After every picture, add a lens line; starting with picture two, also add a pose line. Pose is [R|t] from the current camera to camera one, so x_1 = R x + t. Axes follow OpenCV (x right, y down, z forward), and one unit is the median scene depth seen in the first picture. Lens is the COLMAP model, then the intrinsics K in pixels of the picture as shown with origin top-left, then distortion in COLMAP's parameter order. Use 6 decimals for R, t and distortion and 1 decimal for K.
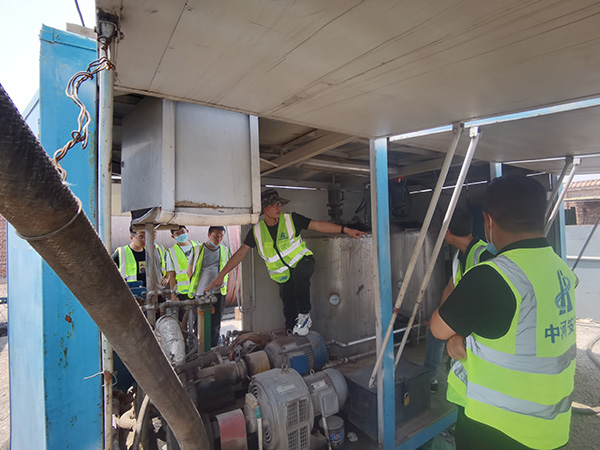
lens RADIAL K [[302.0, 0, 300.0], [0, 302.0, 225.0], [0, 0, 1]] dist [-0.016580, 0.000242]
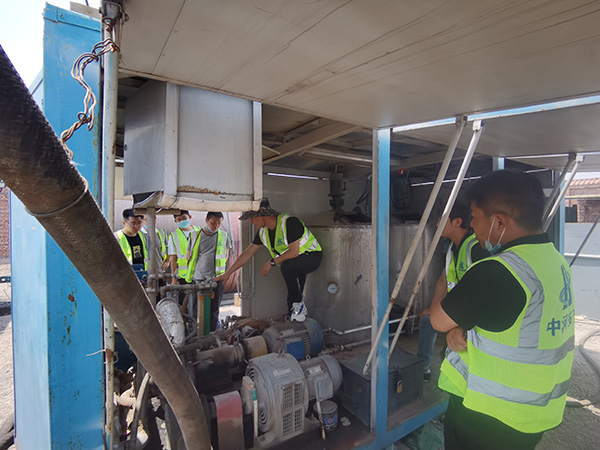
lens RADIAL K [[301.4, 0, 300.0], [0, 301.4, 225.0], [0, 0, 1]] dist [-0.018428, -0.000170]
pose [[0.999527, 0.030638, -0.002547, 0.001824], [-0.030526, 0.998881, 0.036111, 0.001963], [0.003651, -0.036016, 0.999345, -0.005517]]
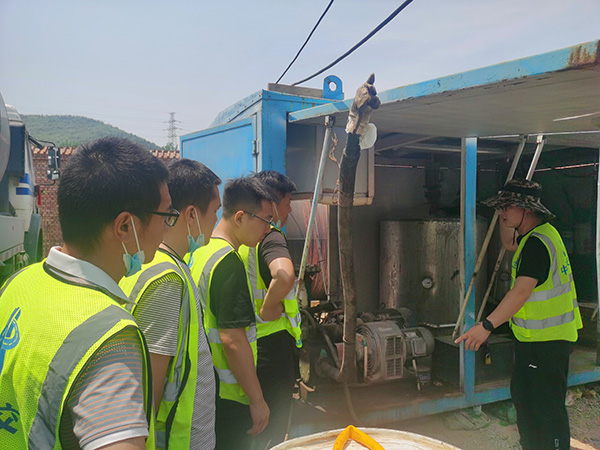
lens RADIAL K [[471.8, 0, 300.0], [0, 471.8, 225.0], [0, 0, 1]] dist [0.056975, 0.002574]
pose [[0.985936, 0.034943, -0.163431, -0.111273], [-0.028642, 0.998759, 0.040755, 0.010765], [0.164652, -0.035500, 0.985713, -1.327867]]
